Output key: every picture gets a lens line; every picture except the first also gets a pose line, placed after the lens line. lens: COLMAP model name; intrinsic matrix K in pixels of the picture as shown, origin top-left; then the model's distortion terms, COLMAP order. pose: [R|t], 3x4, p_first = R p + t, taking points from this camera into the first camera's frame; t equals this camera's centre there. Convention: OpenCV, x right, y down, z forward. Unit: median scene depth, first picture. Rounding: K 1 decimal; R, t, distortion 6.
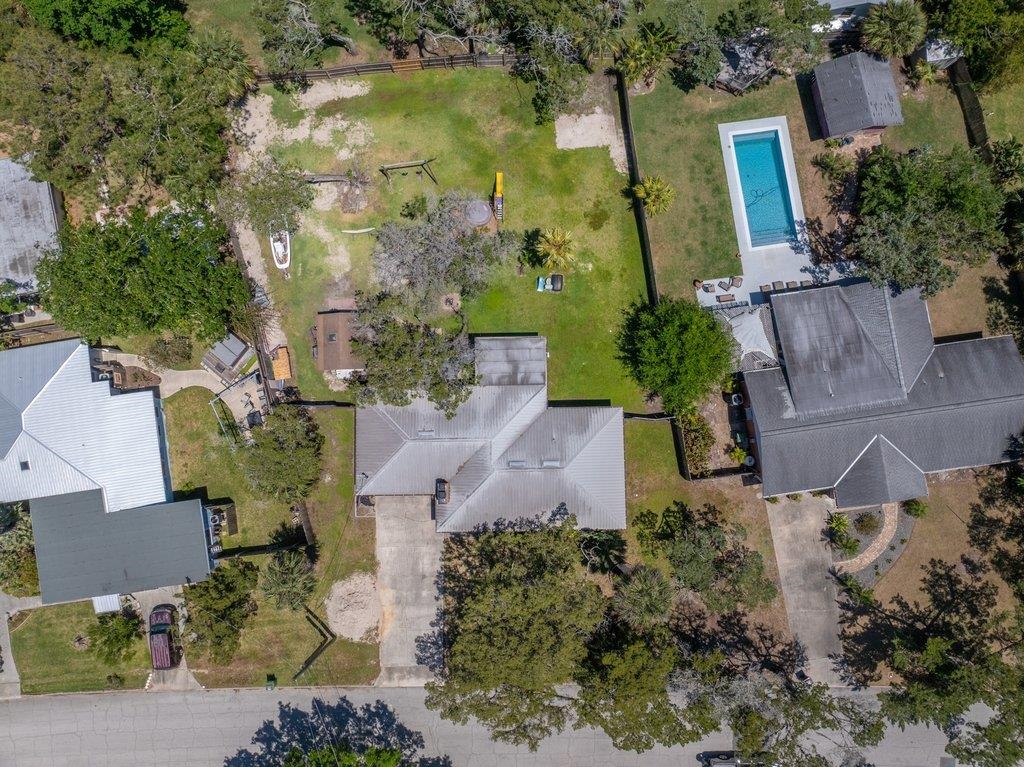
lens RADIAL K [[720.0, 0, 512.0], [0, 720.0, 383.5], [0, 0, 1]] dist [-0.037824, -0.002513]
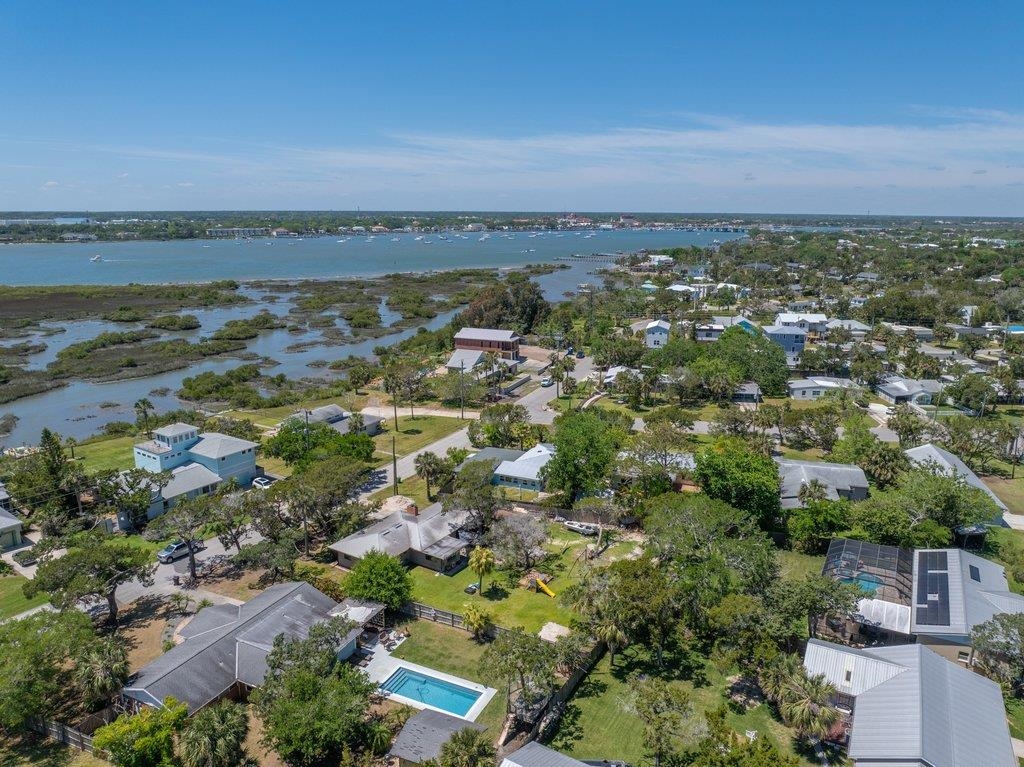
lens RADIAL K [[720.0, 0, 512.0], [0, 720.0, 383.5], [0, 0, 1]] dist [-0.037824, -0.002513]
pose [[-0.549794, 0.200826, -0.810799, 1.184608], [-0.832606, -0.053860, 0.551240, -1.053672], [0.067034, 0.978145, 0.196821, 0.290729]]
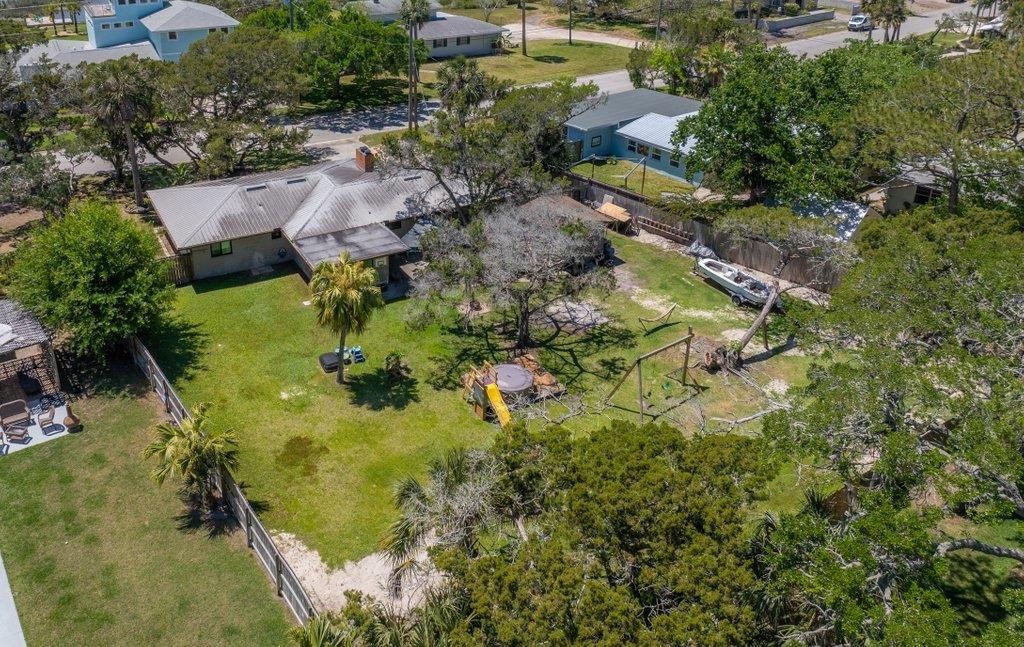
lens RADIAL K [[837.5, 0, 426.2], [0, 837.5, 198.6], [0, 0, 1]] dist [0.000344, -0.104645]
pose [[-0.895937, 0.171790, -0.409615, 0.256353], [-0.442525, -0.265681, 0.856496, -0.743875], [0.038310, 0.948632, 0.314055, 0.684021]]
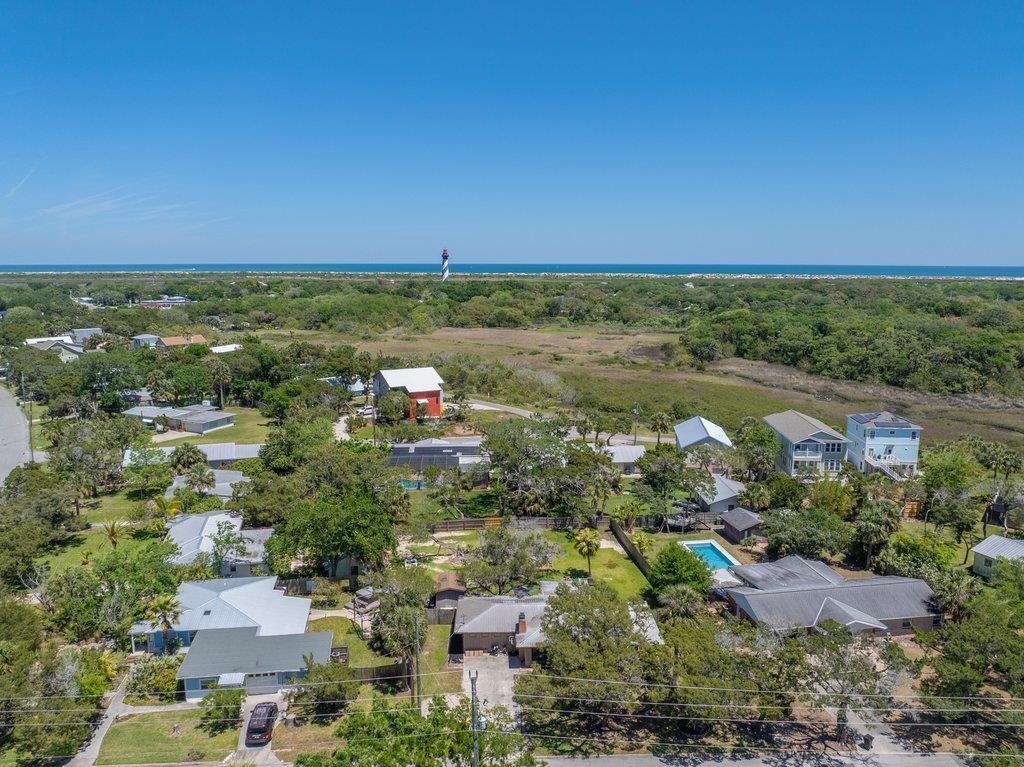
lens RADIAL K [[720.0, 0, 512.0], [0, 720.0, 383.5], [0, 0, 1]] dist [-0.037824, -0.002513]
pose [[0.999927, 0.009996, 0.006762, -0.120634], [0.004009, 0.253339, -0.967369, 1.249582], [-0.011383, 0.967326, 0.253281, 0.220997]]
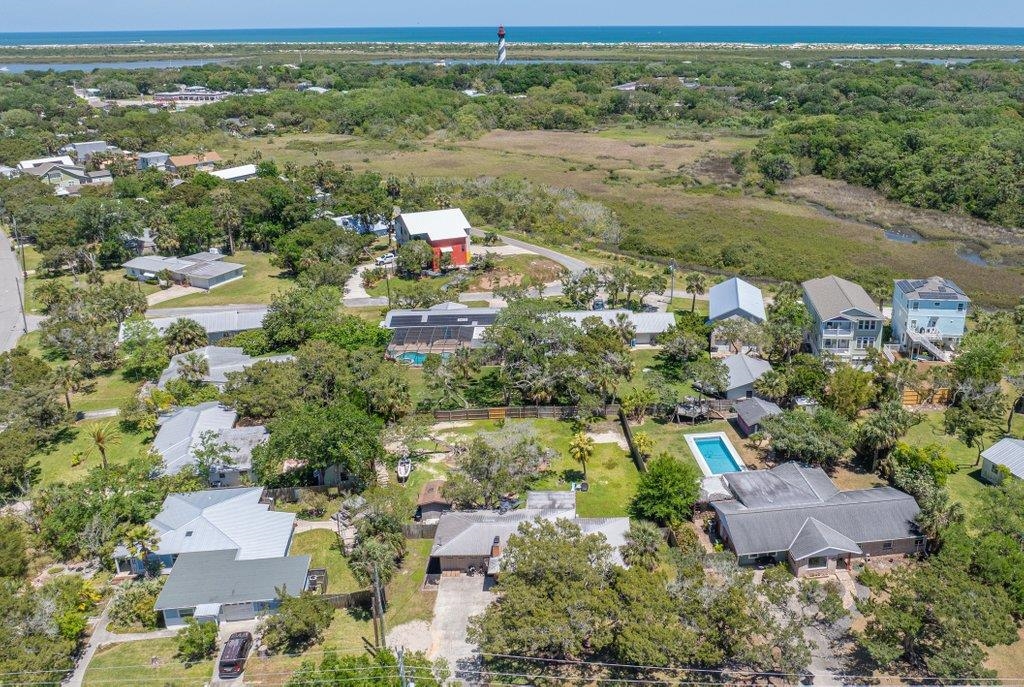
lens RADIAL K [[813.0, 0, 582.6], [0, 813.0, 283.9], [0, 0, 1]] dist [-0.035859, -0.003810]
pose [[0.999981, 0.005942, -0.001854, 0.061267], [-0.004013, 0.387723, -0.921767, 1.280964], [-0.004759, 0.921757, 0.387739, -0.039729]]
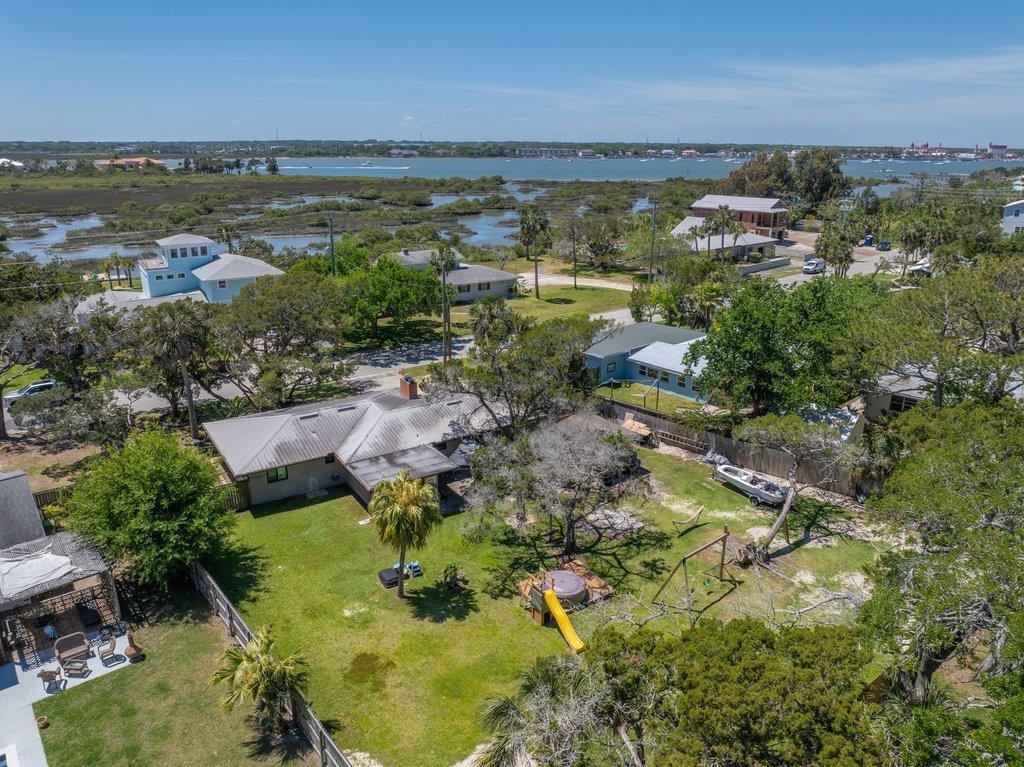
lens RADIAL K [[720.0, 0, 512.0], [0, 720.0, 383.5], [0, 0, 1]] dist [-0.037824, -0.002513]
pose [[-0.846056, 0.171185, -0.504861, 0.261208], [-0.531353, -0.194326, 0.824561, -0.684016], [0.043045, 0.965885, 0.255371, 0.712163]]
